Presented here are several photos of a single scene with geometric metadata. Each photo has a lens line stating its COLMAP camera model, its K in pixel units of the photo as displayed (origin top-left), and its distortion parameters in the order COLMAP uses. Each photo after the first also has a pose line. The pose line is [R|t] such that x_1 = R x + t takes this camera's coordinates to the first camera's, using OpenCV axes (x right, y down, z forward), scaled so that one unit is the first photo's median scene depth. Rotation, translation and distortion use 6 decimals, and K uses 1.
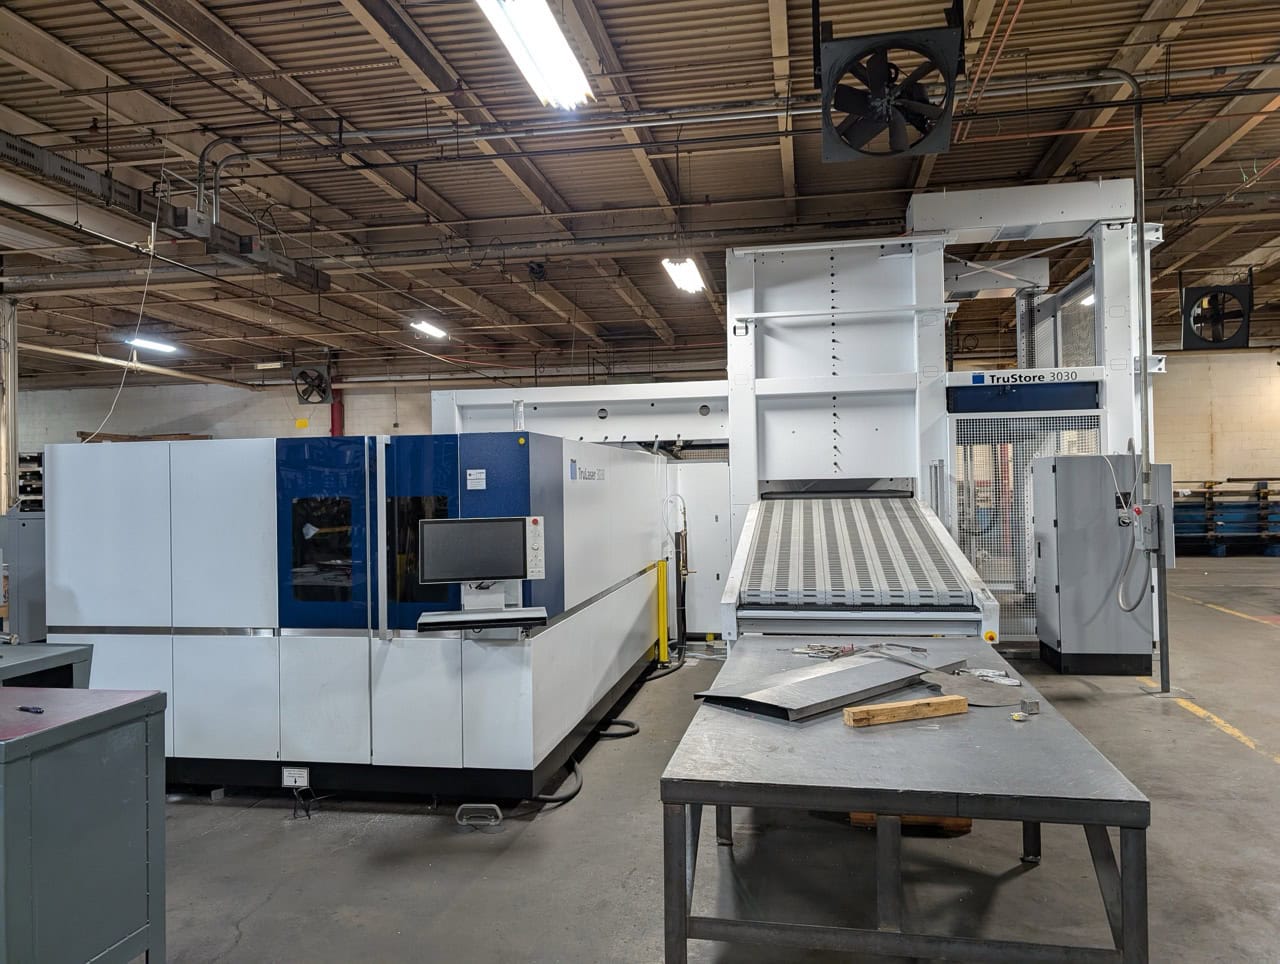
lens RADIAL K [[920.1, 0, 645.4], [0, 920.1, 478.1], [0, 0, 1]] dist [0.010267, -0.001206]
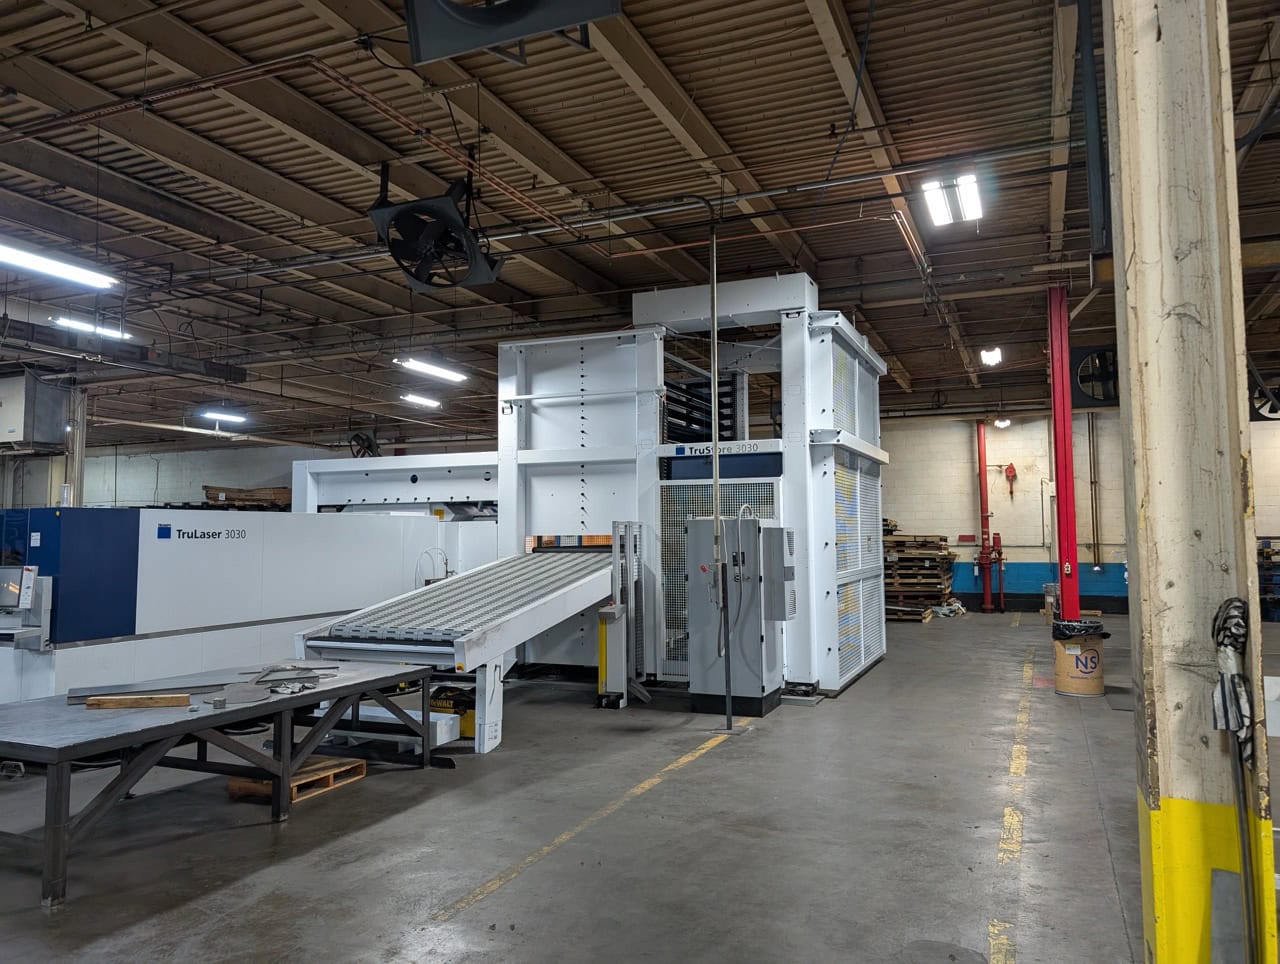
lens RADIAL K [[909.4, 0, 643.6], [0, 909.4, 464.0], [0, 0, 1]] dist [0.069247, -0.092775]
pose [[0.973829, -0.005719, -0.227211, 0.546764], [-0.009139, 0.997890, -0.064287, -0.016260], [0.227099, 0.064681, 0.971721, -0.106680]]
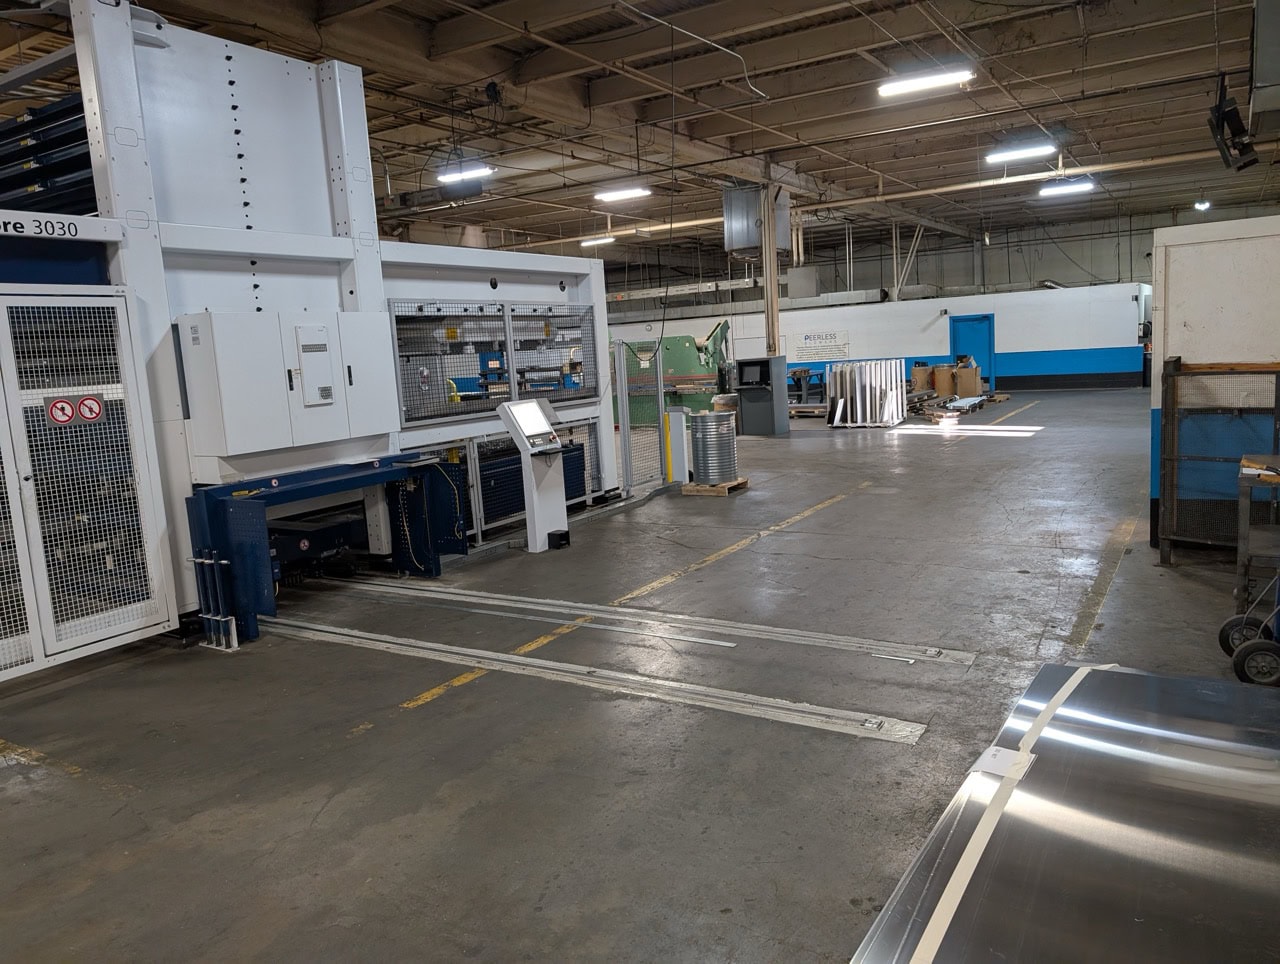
lens RADIAL K [[920.5, 0, 649.0], [0, 920.5, 475.3], [0, 0, 1]] dist [0.035675, -0.027476]
pose [[0.370551, -0.133405, 0.919182, 0.008567], [0.039478, 0.990999, 0.127913, -0.010445], [-0.927973, -0.011111, 0.372482, 0.375975]]
